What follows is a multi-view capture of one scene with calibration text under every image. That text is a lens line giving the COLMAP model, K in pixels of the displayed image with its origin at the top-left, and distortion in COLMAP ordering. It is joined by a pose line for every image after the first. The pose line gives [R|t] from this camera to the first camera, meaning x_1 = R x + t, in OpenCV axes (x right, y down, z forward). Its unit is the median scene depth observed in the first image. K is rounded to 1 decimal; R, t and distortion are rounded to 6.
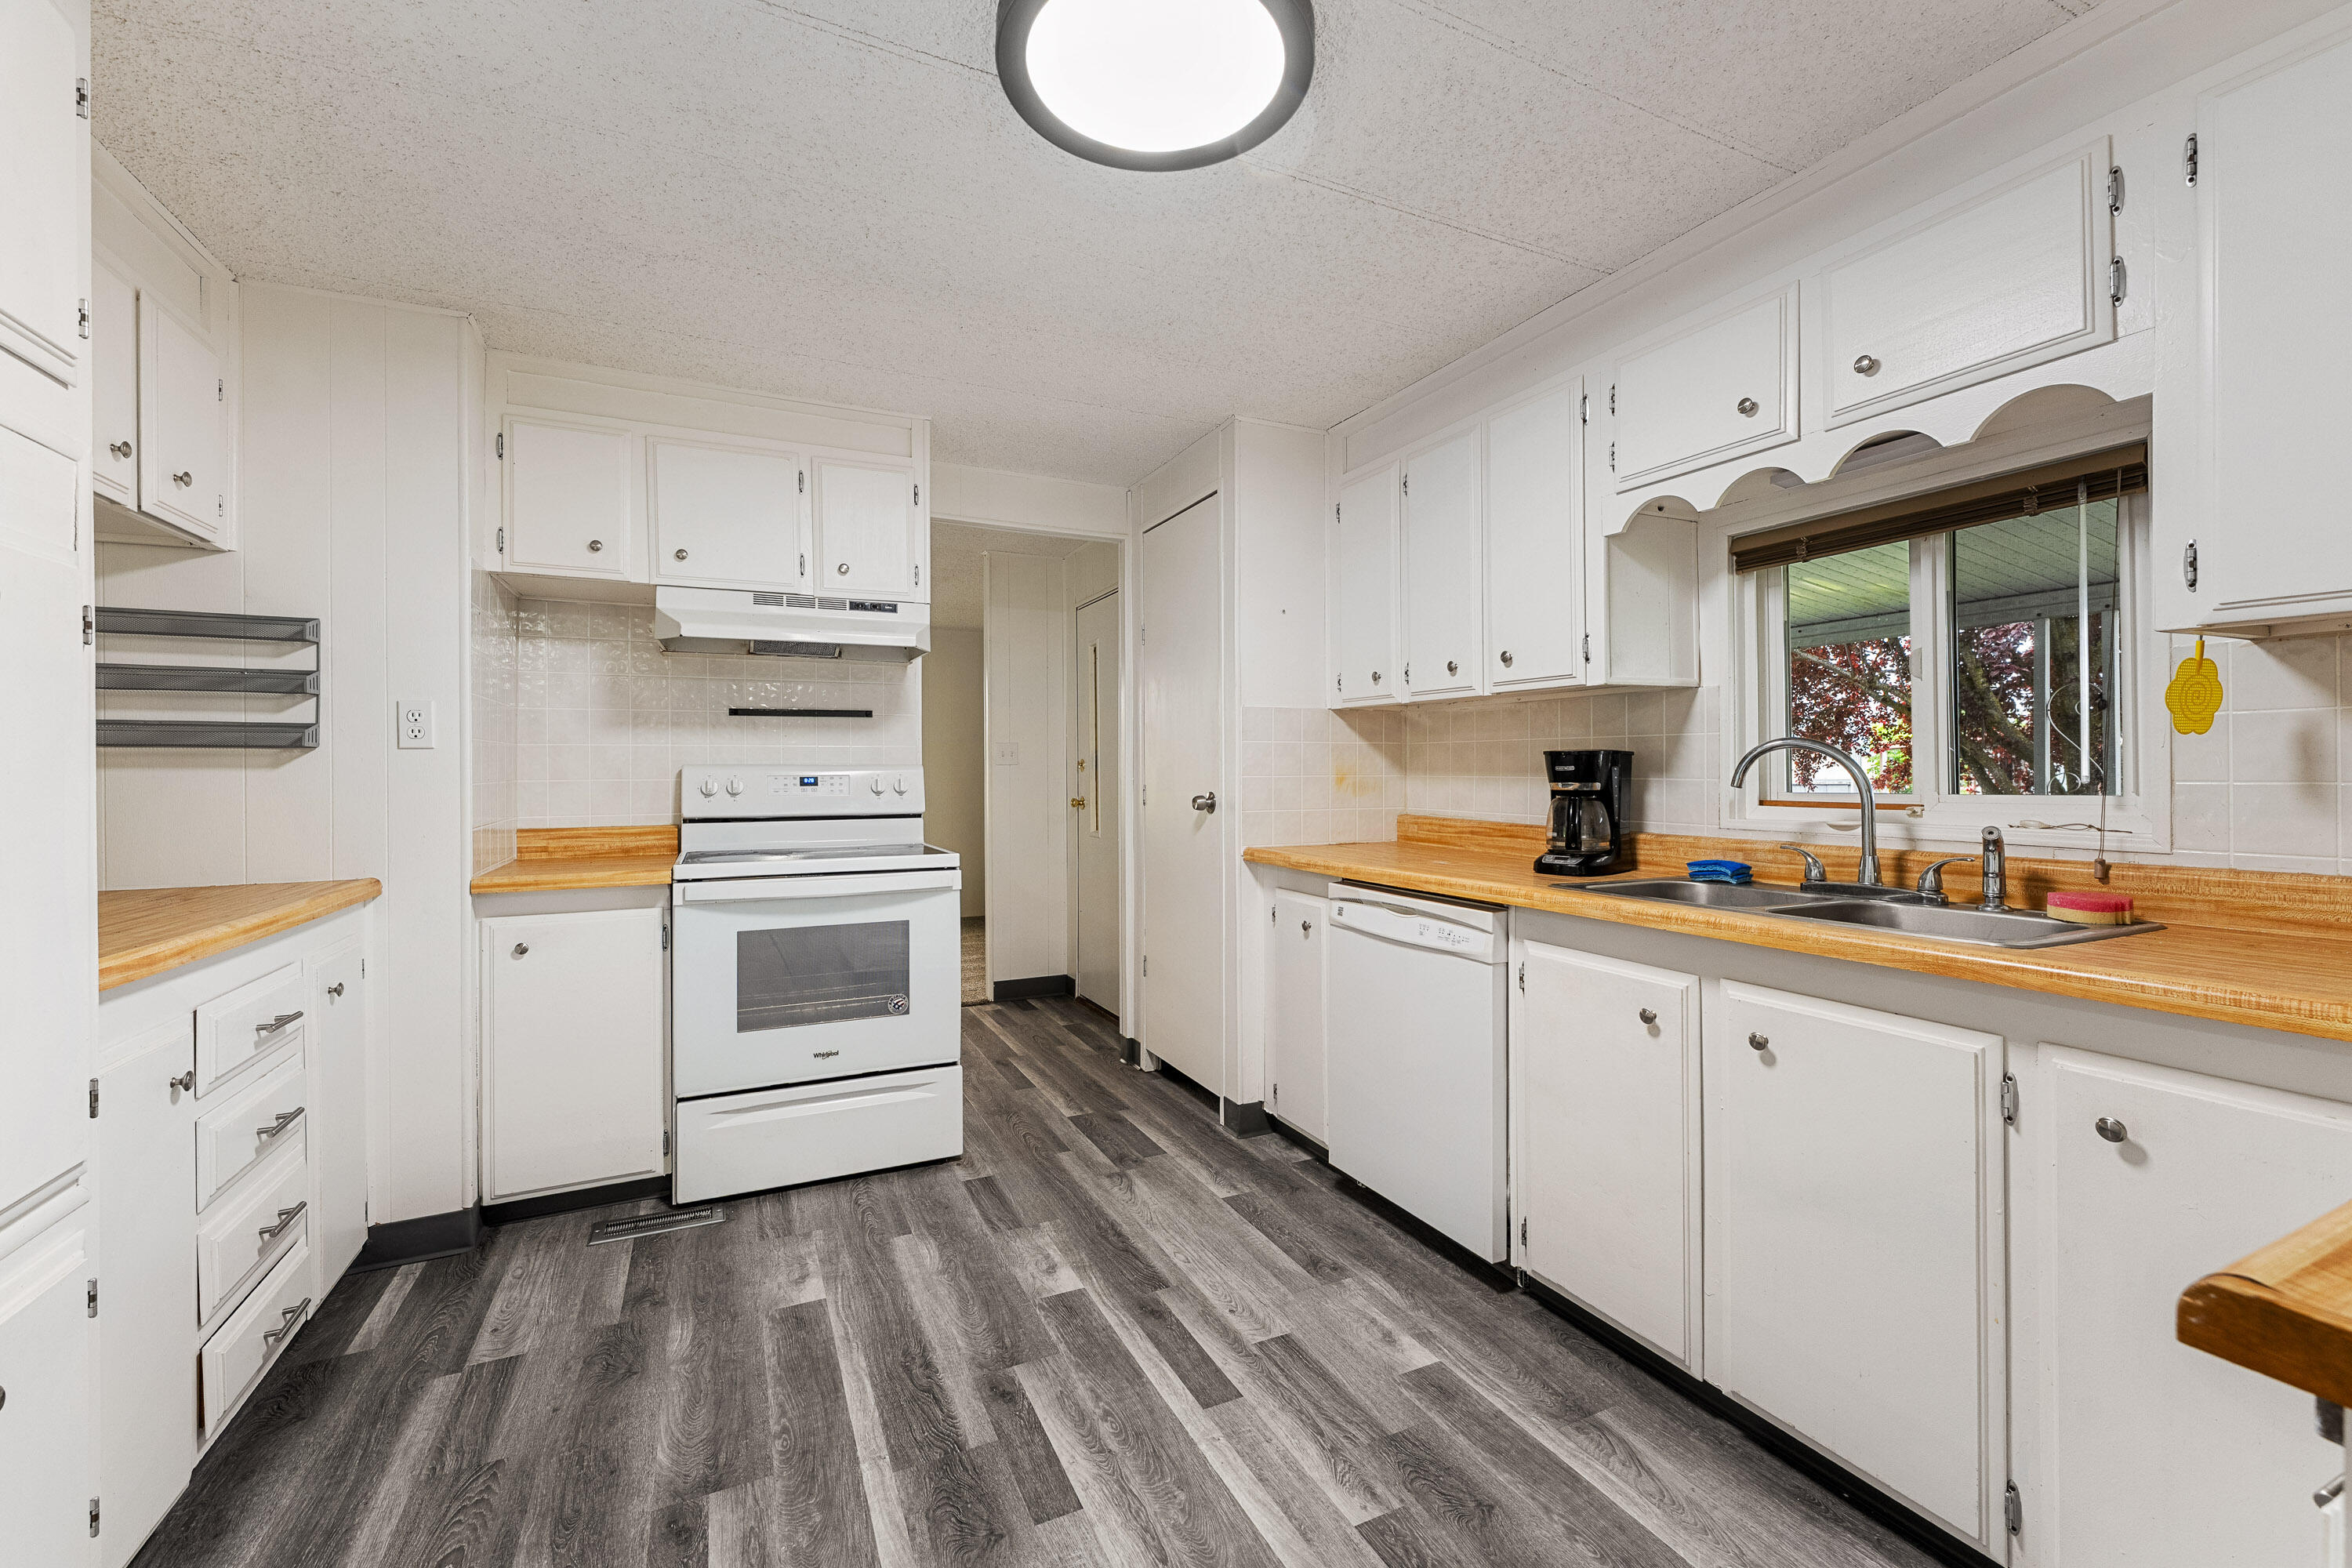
lens RADIAL K [[958.8, 0, 1157.1], [0, 958.8, 778.5], [0, 0, 1]] dist [-0.002215, -0.000715]
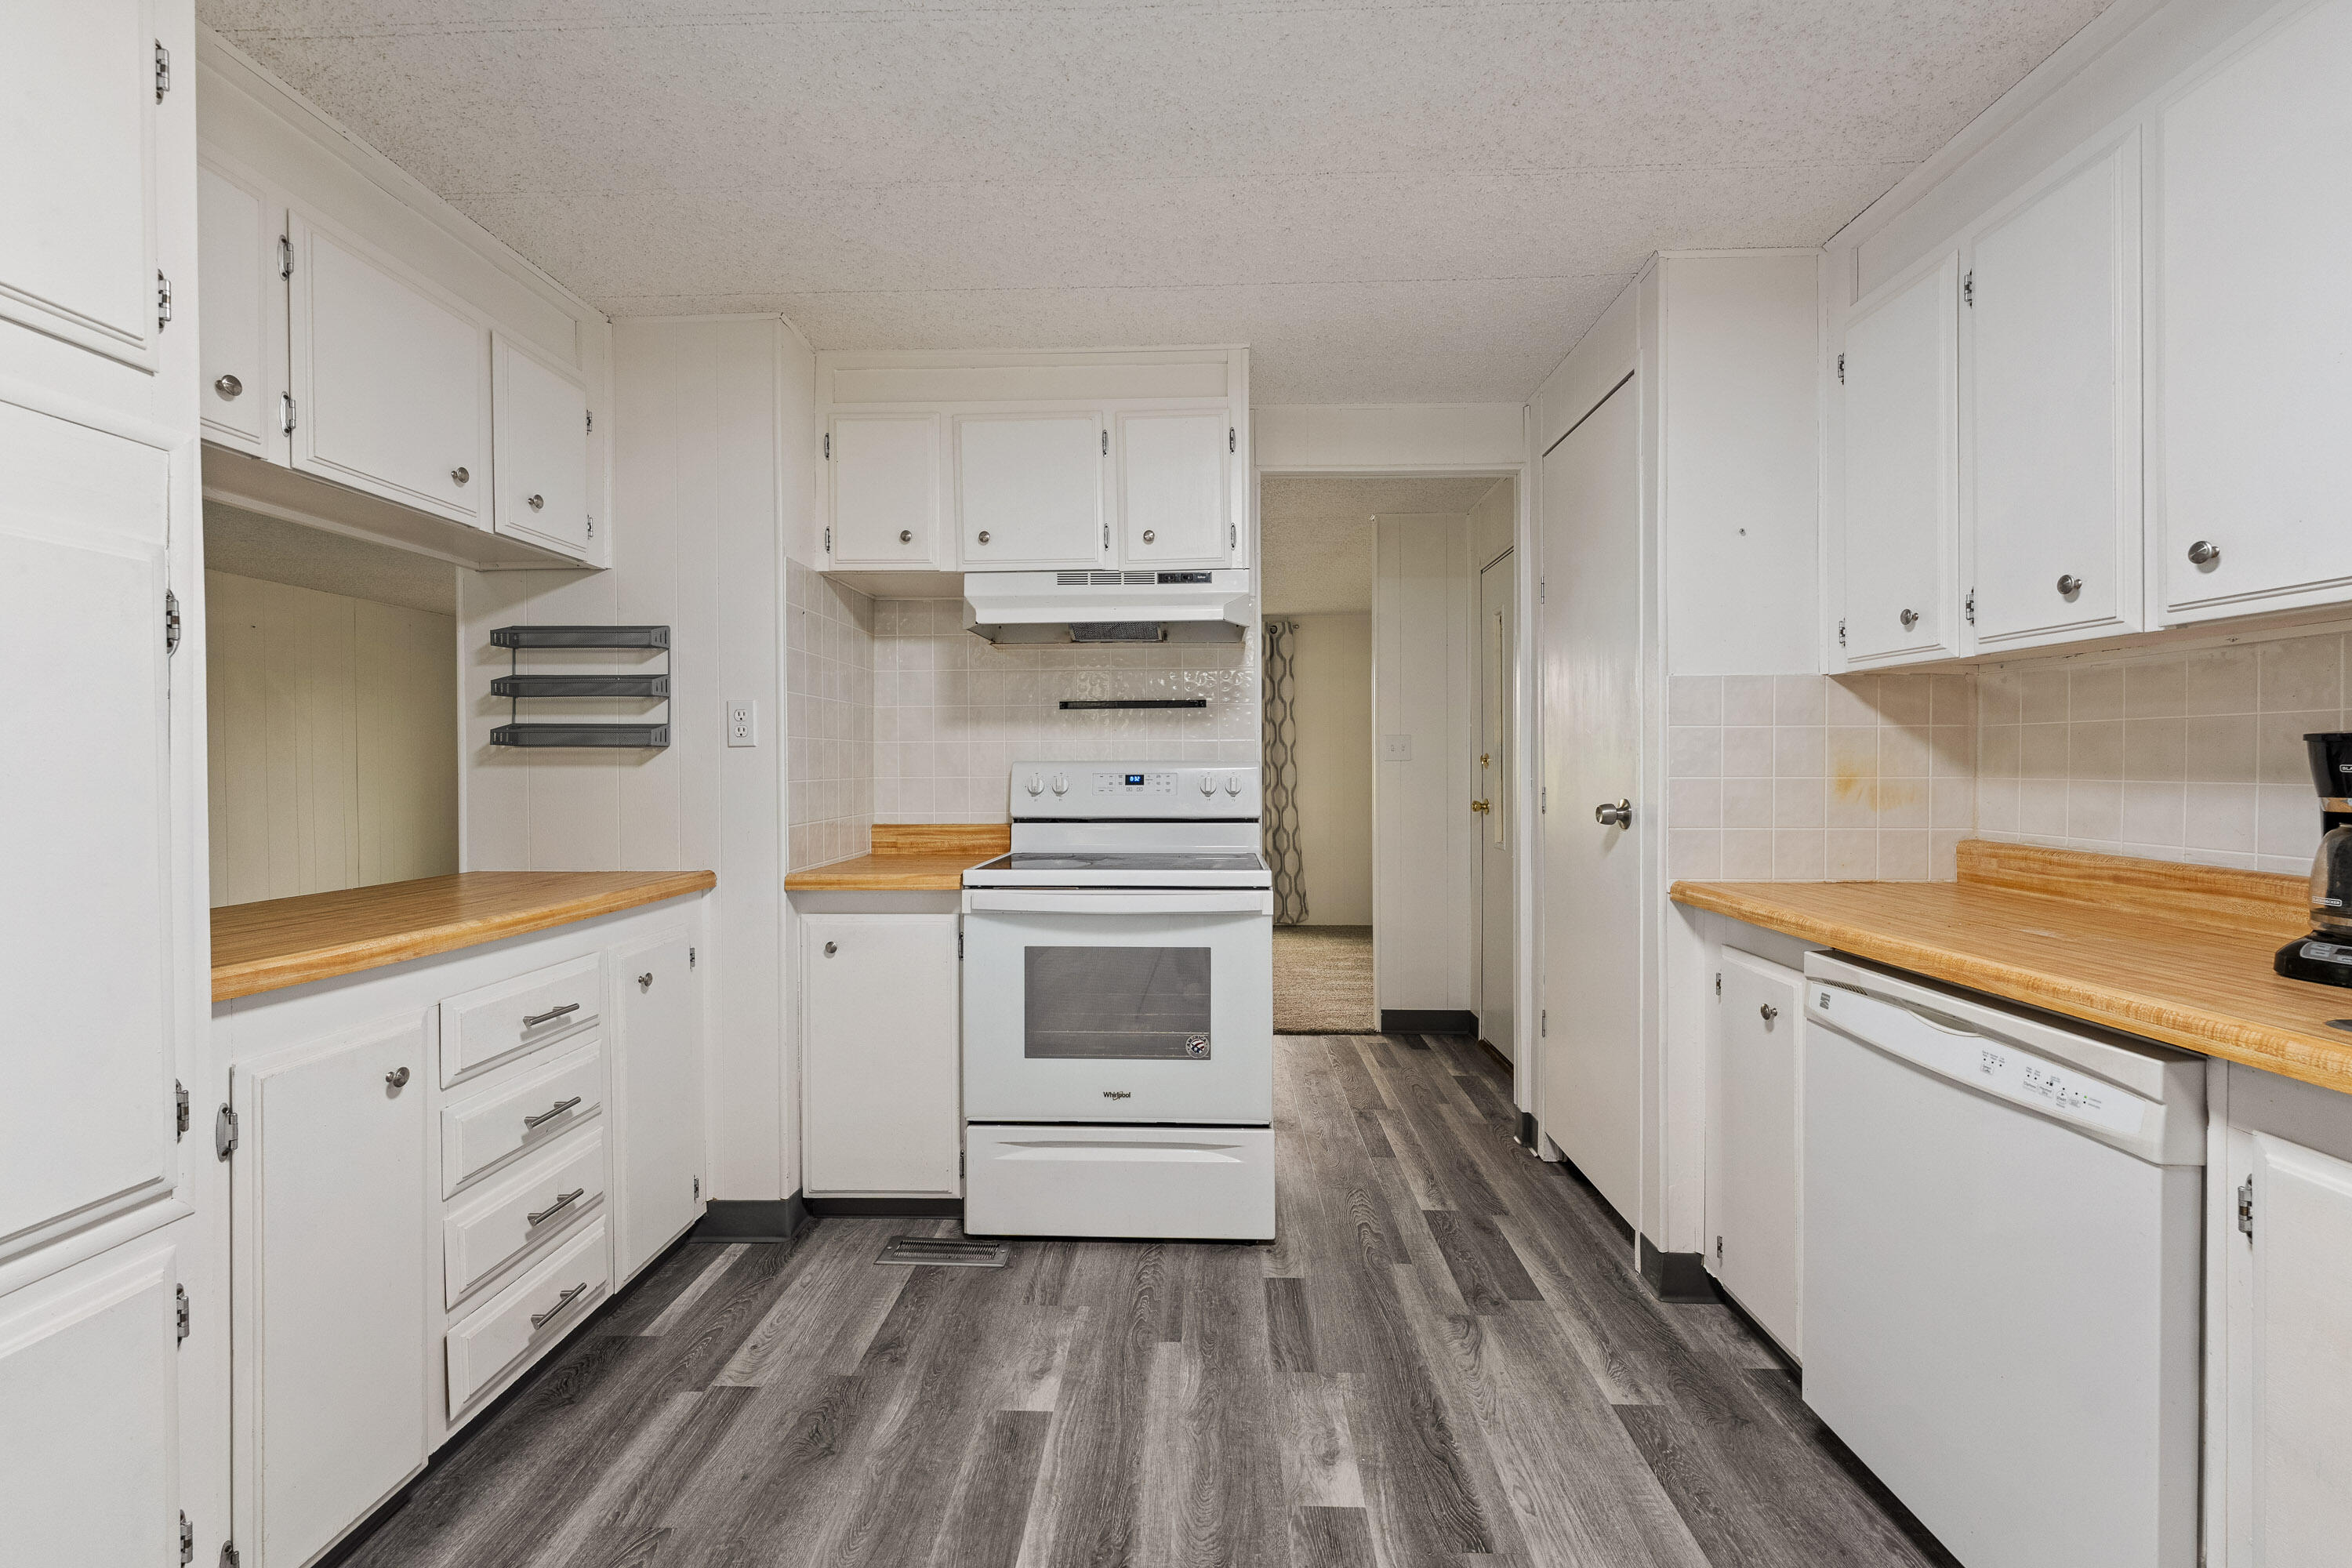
lens RADIAL K [[958.8, 0, 1162.4], [0, 958.8, 777.3], [0, 0, 1]] dist [-0.002215, -0.000715]
pose [[0.890812, 0.006344, -0.454328, 0.097979], [-0.004358, 0.999976, 0.005418, -0.006132], [0.454351, -0.002846, 0.890818, 0.284005]]
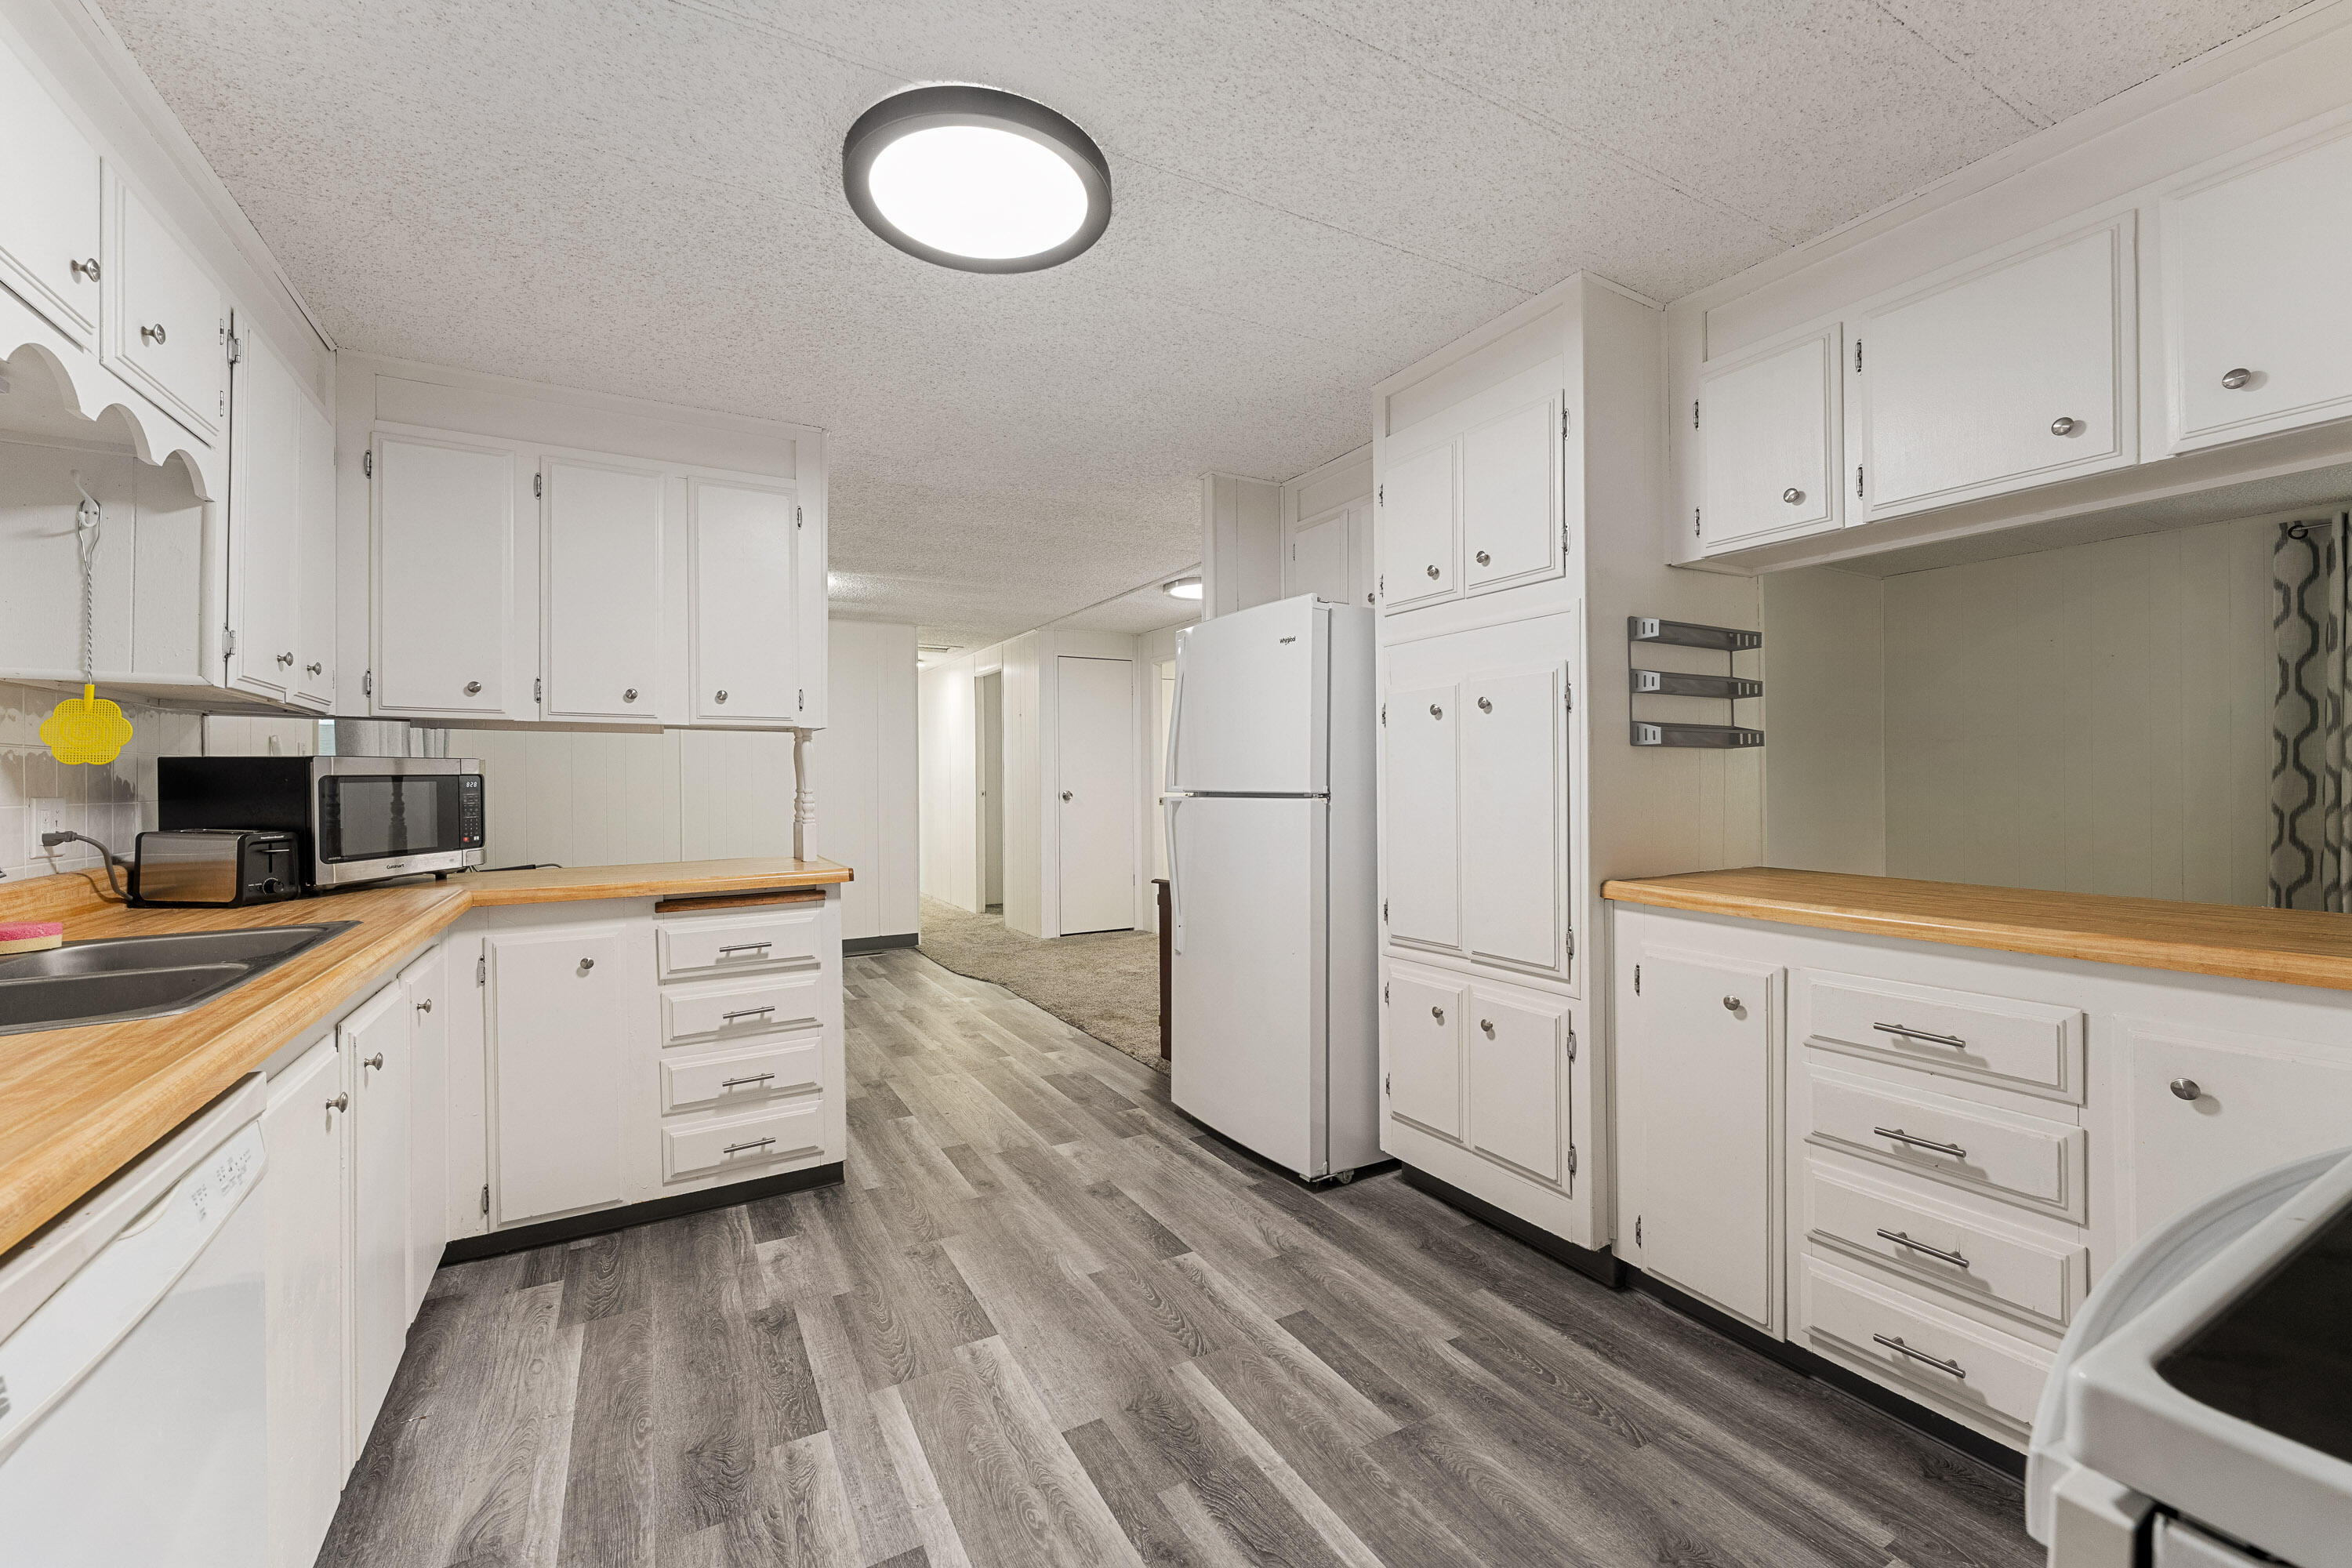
lens RADIAL K [[958.8, 0, 1174.5], [0, 958.8, 775.9], [0, 0, 1]] dist [-0.002215, -0.000715]
pose [[-0.996696, 0.014974, -0.079831, -0.086160], [0.014638, 0.999881, 0.004792, -0.011344], [0.079894, 0.003608, -0.996797, 1.396358]]
